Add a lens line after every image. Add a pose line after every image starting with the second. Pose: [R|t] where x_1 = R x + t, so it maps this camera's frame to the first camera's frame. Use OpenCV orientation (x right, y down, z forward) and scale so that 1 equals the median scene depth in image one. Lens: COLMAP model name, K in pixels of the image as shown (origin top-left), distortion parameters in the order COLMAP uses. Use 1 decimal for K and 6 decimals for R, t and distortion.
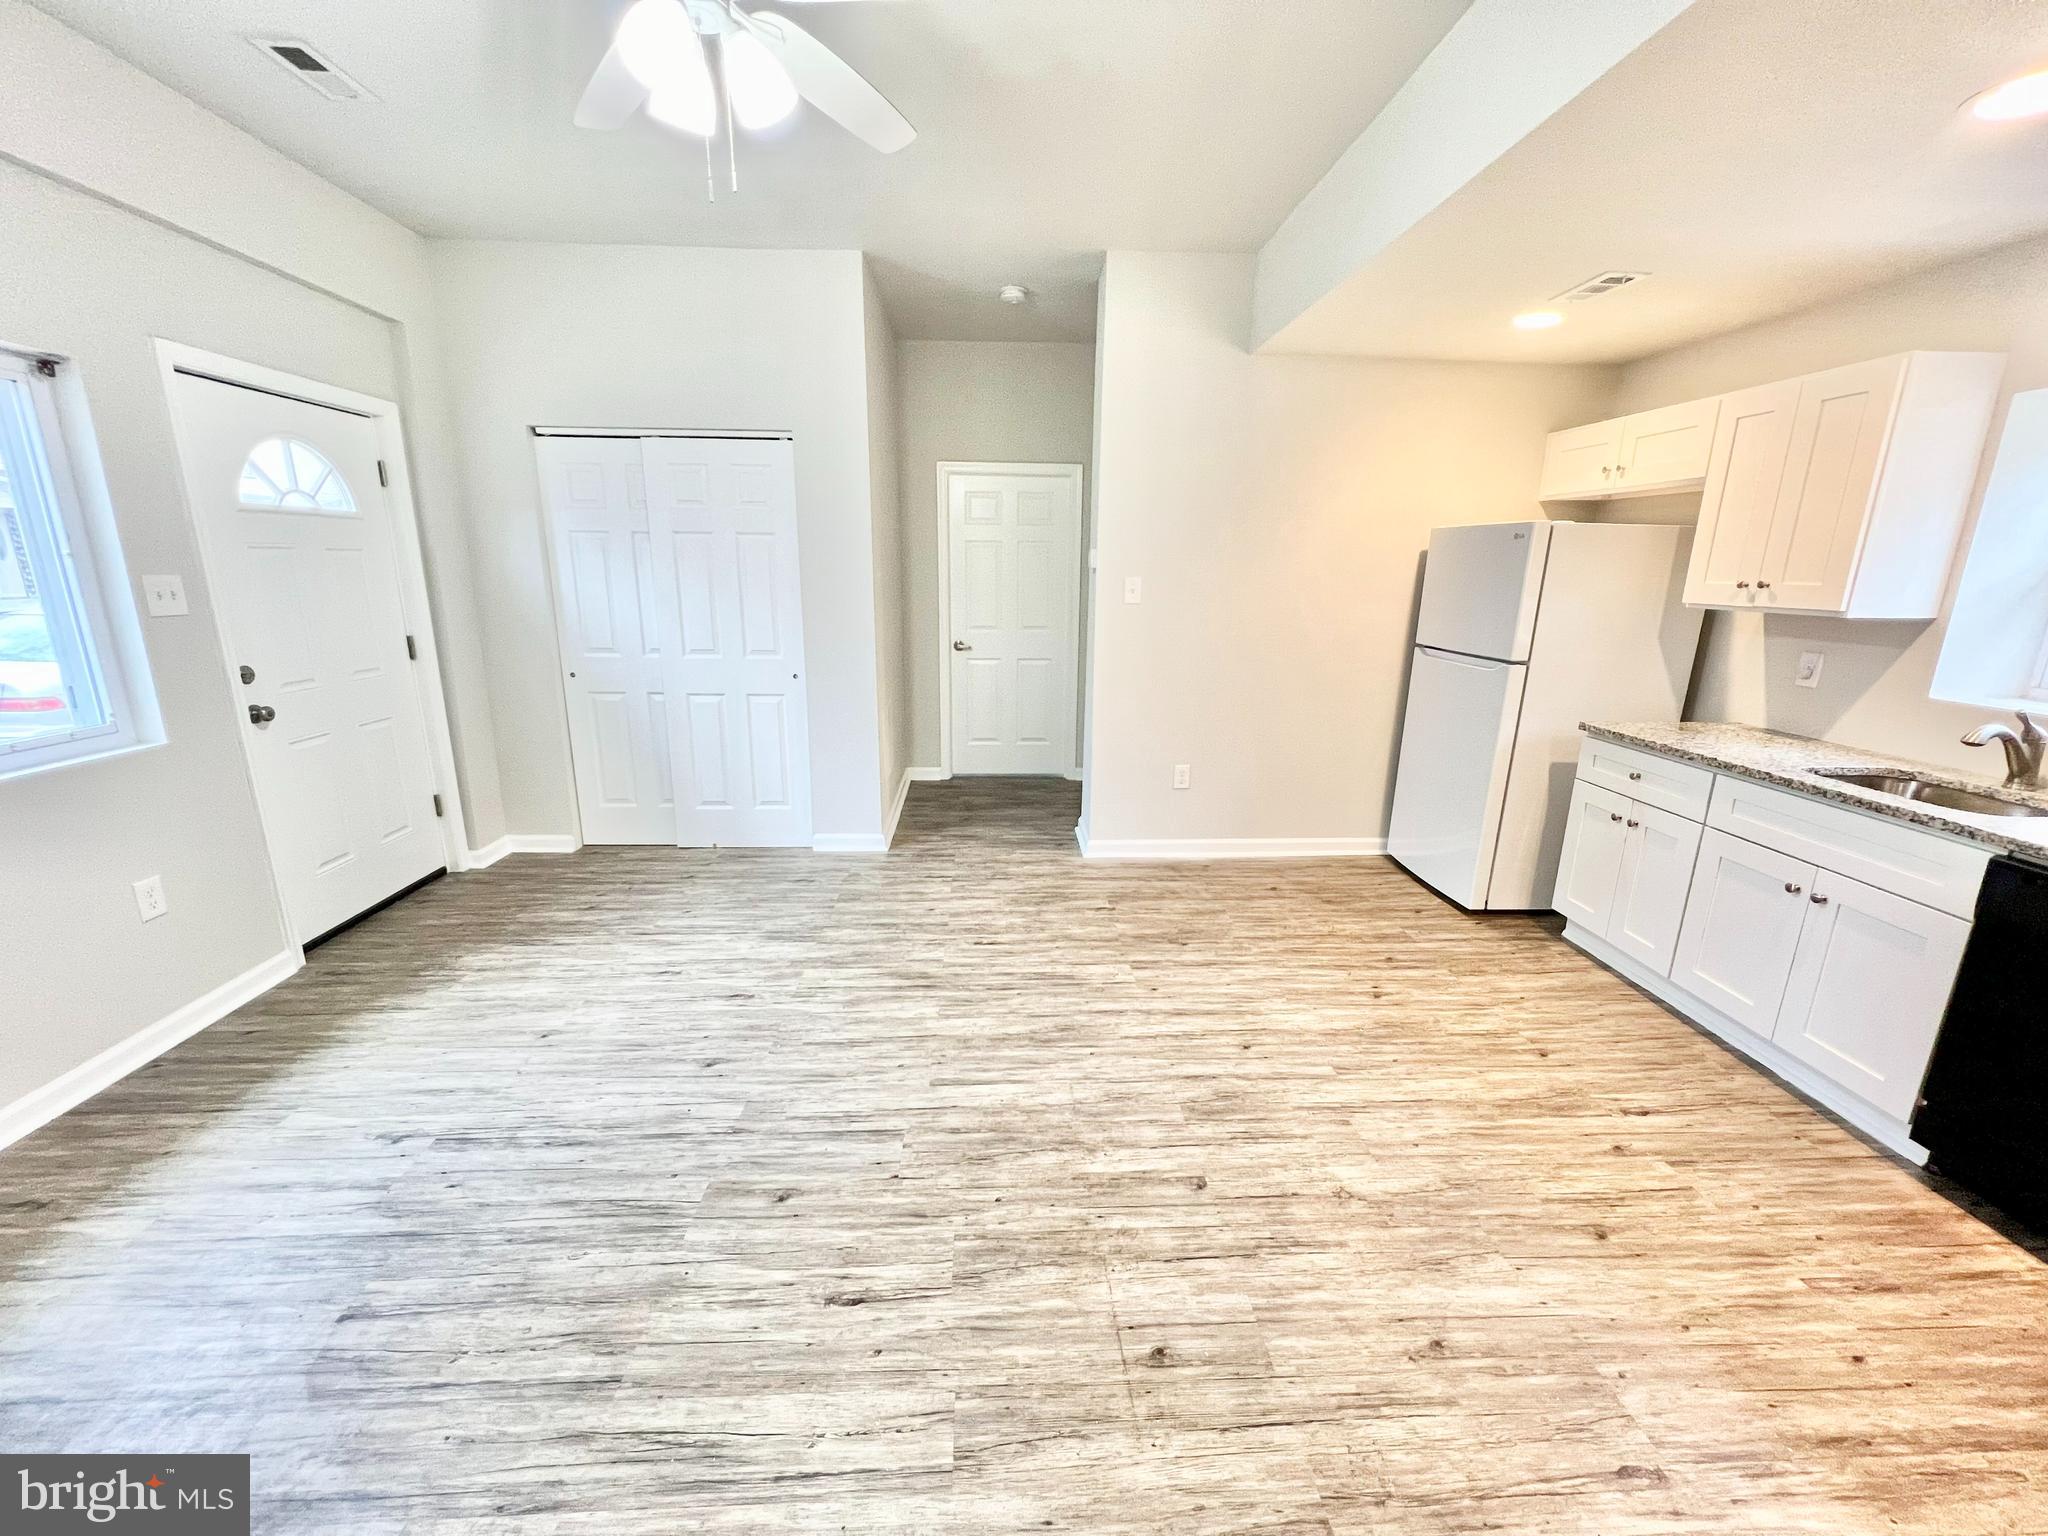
lens RADIAL K [[815.5, 0, 1025.7], [0, 815.5, 769.4], [0, 0, 1]] dist [-0.003026, 0.000706]
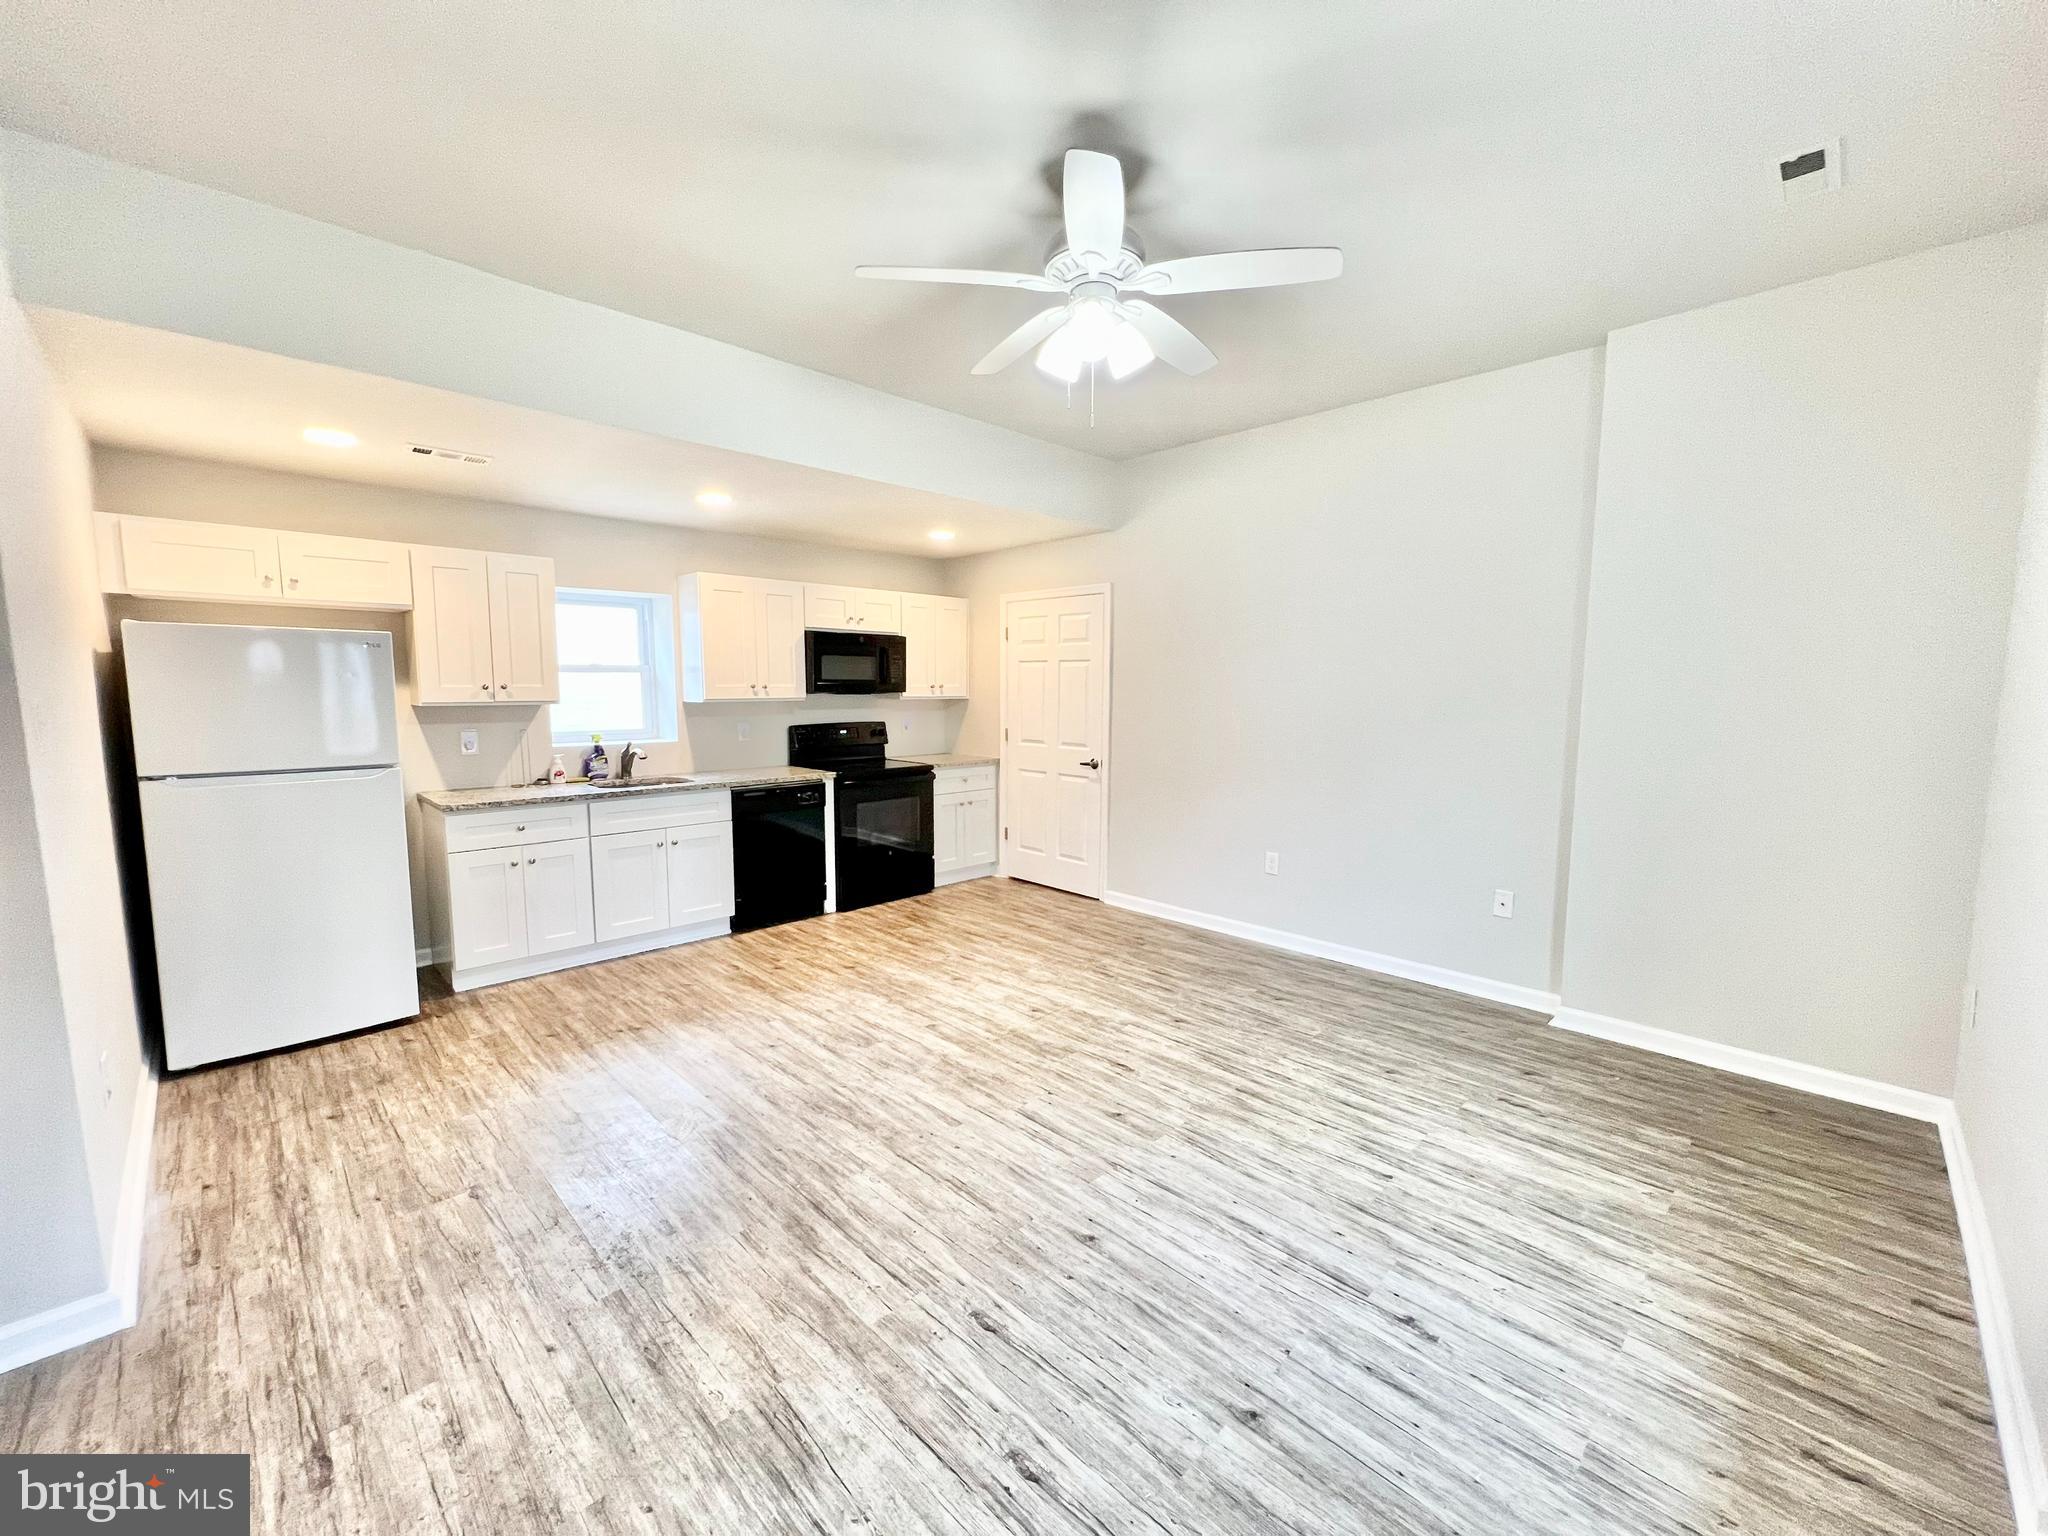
lens RADIAL K [[815.5, 0, 1025.2], [0, 815.5, 769.1], [0, 0, 1]] dist [-0.003026, 0.000706]
pose [[-0.670015, -0.090547, 0.736805, -0.874383], [0.169502, 0.947654, 0.270596, -0.340082], [-0.722737, 0.306193, -0.619594, 1.338149]]
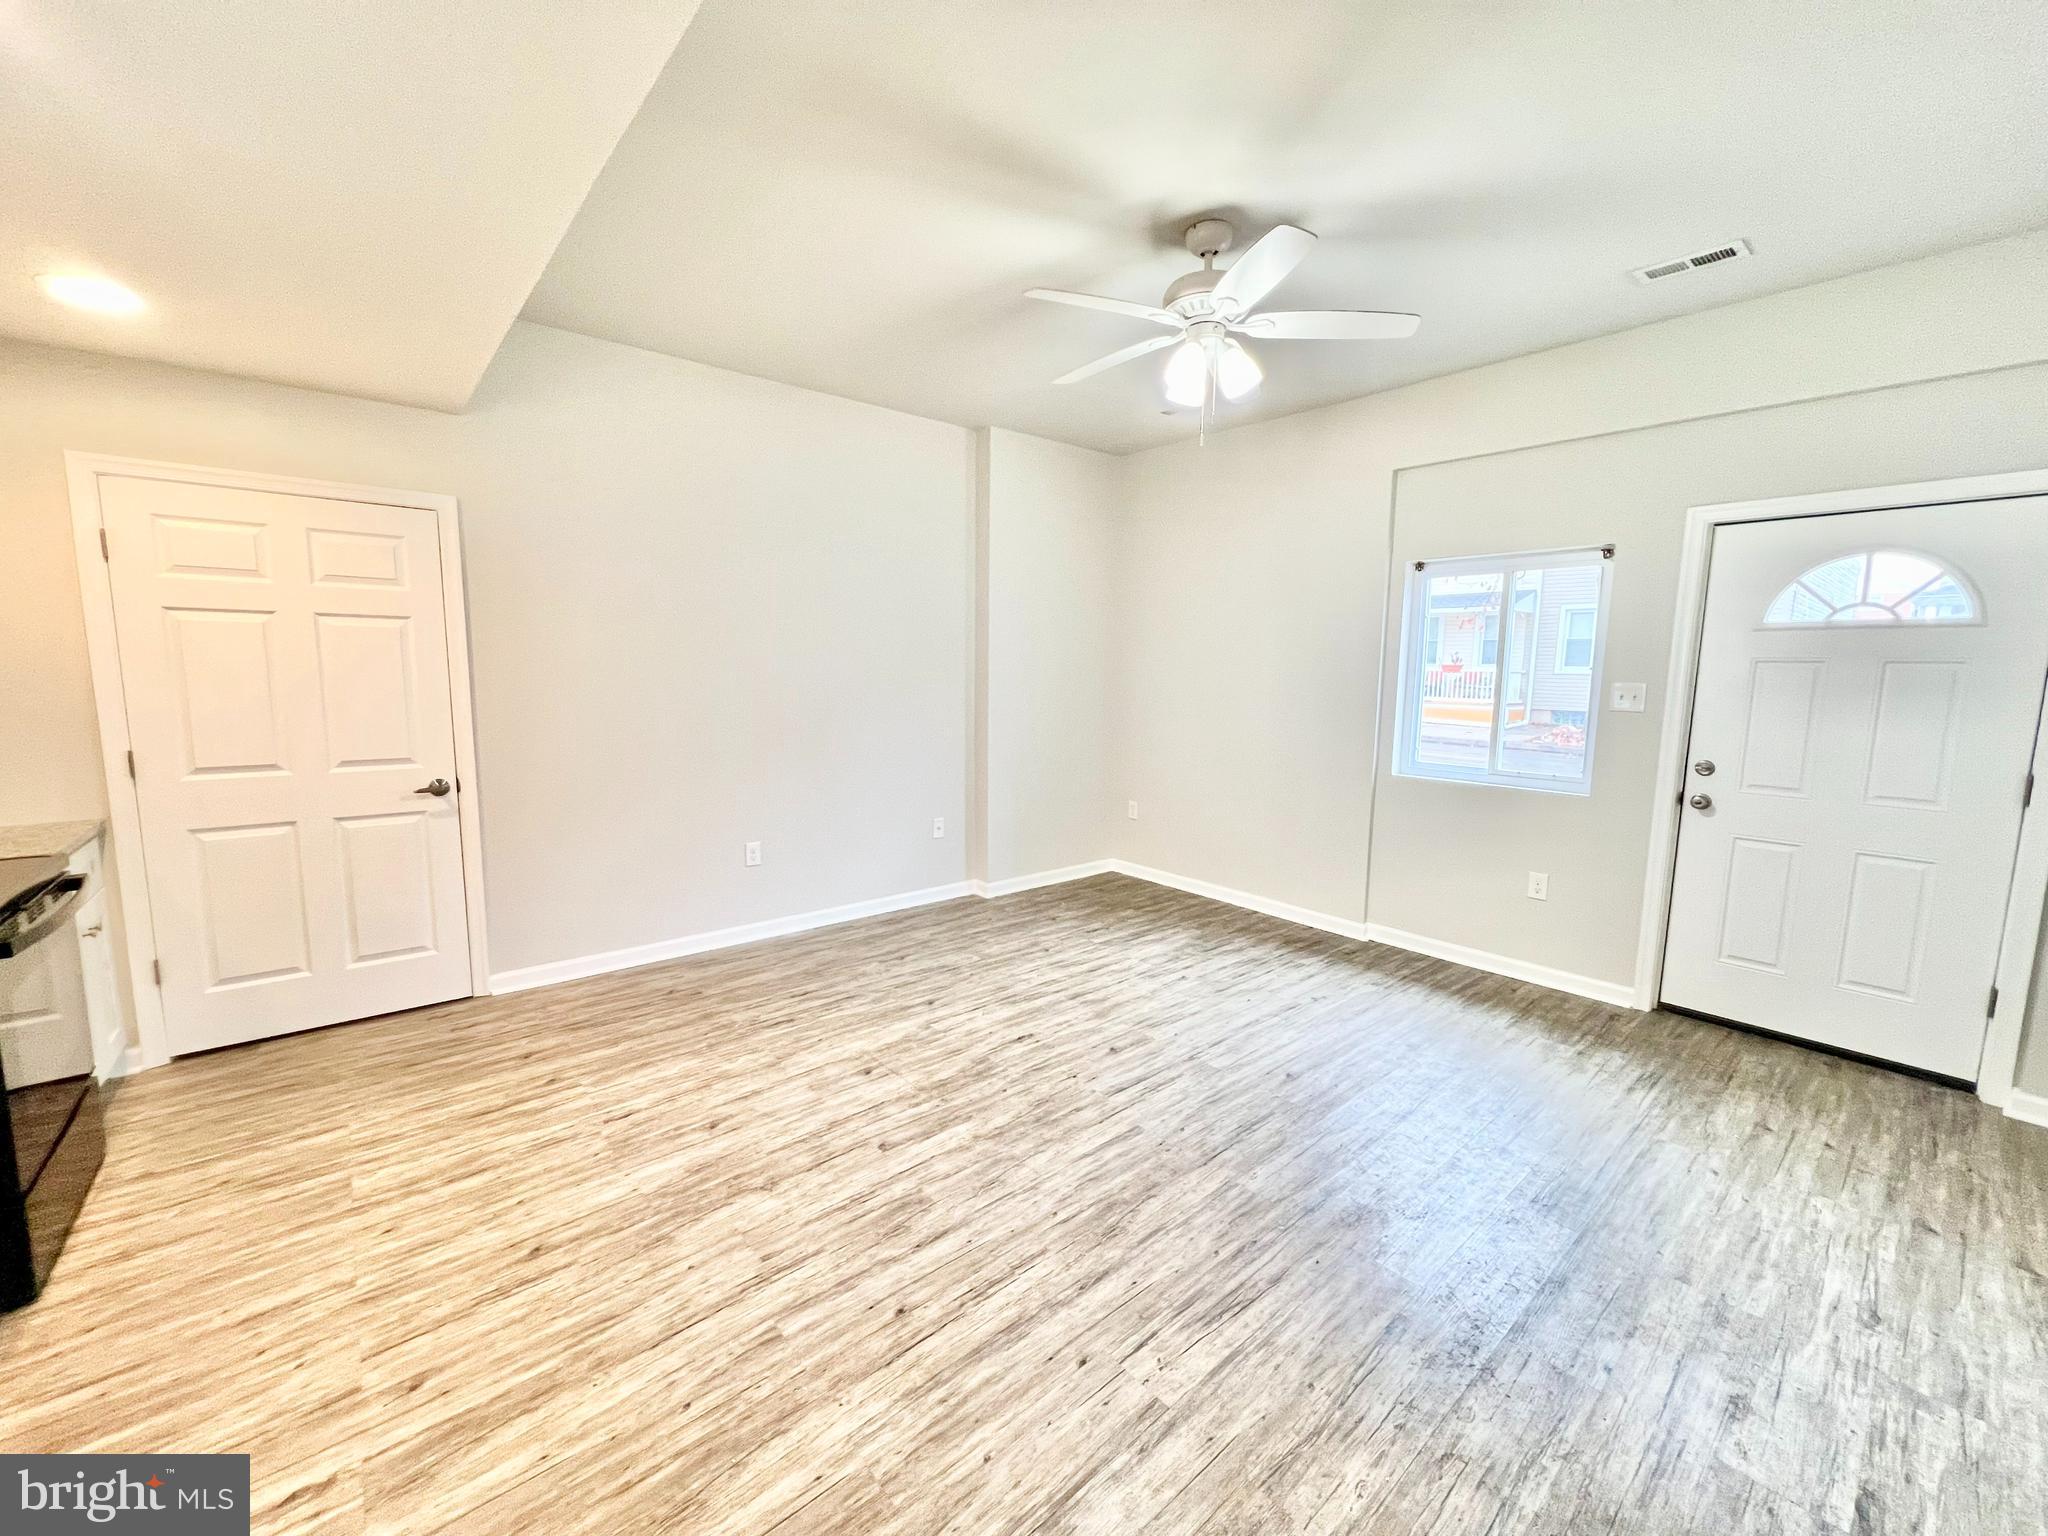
lens RADIAL K [[815.5, 0, 1025.4], [0, 815.5, 770.9], [0, 0, 1]] dist [-0.003026, 0.000706]
pose [[-0.792608, 0.057775, -0.606989, 0.576323], [-0.167720, 0.936439, 0.308142, -0.334843], [0.586211, 0.346040, -0.732539, 1.389448]]
